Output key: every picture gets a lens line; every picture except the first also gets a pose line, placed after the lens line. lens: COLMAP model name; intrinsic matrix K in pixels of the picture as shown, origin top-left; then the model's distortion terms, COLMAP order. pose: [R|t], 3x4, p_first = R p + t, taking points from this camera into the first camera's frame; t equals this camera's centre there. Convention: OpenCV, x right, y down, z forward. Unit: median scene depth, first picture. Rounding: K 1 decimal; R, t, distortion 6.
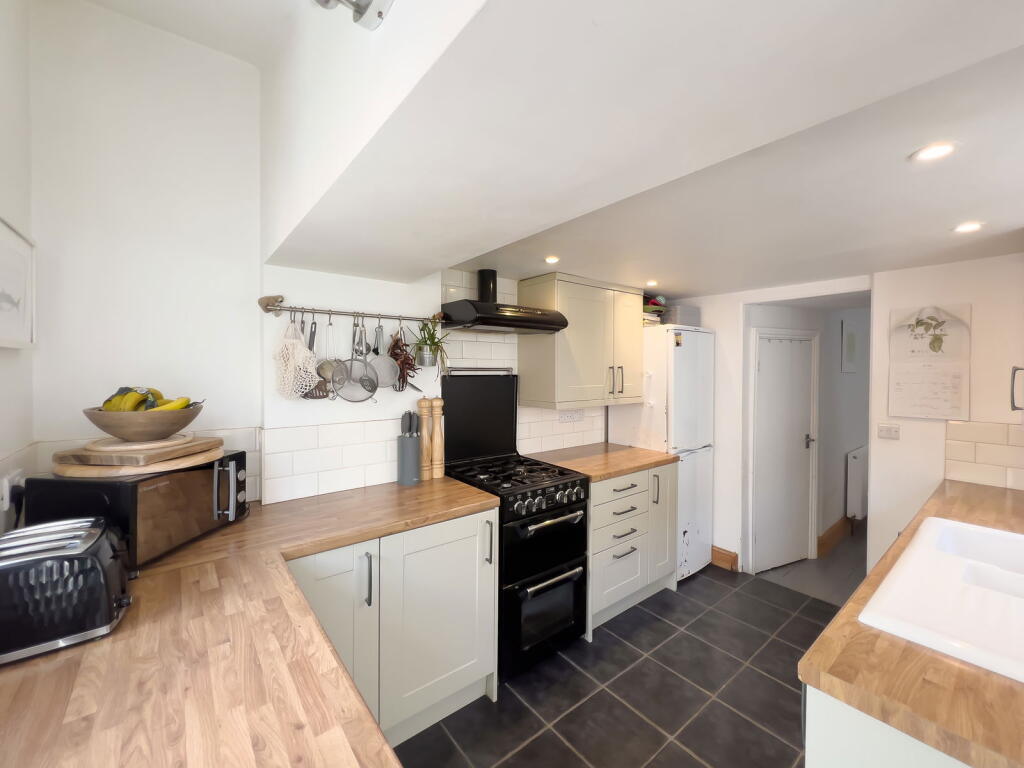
lens RADIAL K [[411.1, 0, 510.6], [0, 411.1, 385.4], [0, 0, 1]] dist [-0.000210, -0.000087]
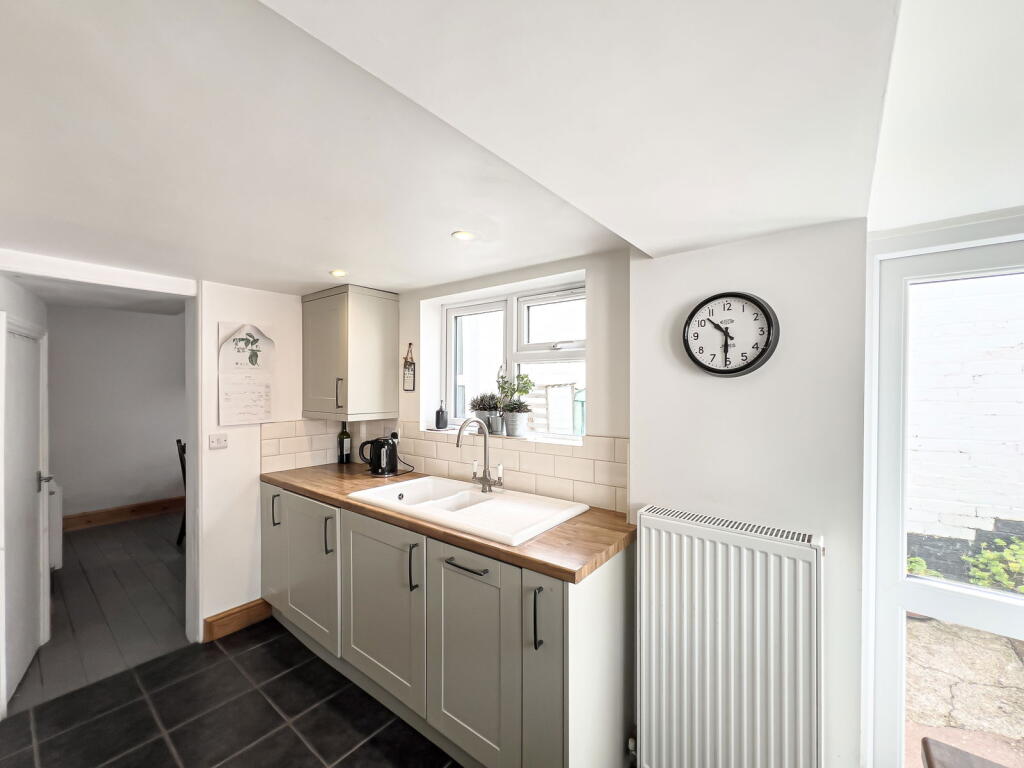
lens RADIAL K [[411.1, 0, 510.6], [0, 411.1, 385.4], [0, 0, 1]] dist [-0.000210, -0.000087]
pose [[-0.203757, 0.000007, 0.979022, -0.232541], [0.045594, 0.998915, 0.009482, -0.002522], [-0.977959, 0.046570, -0.203536, 0.524508]]
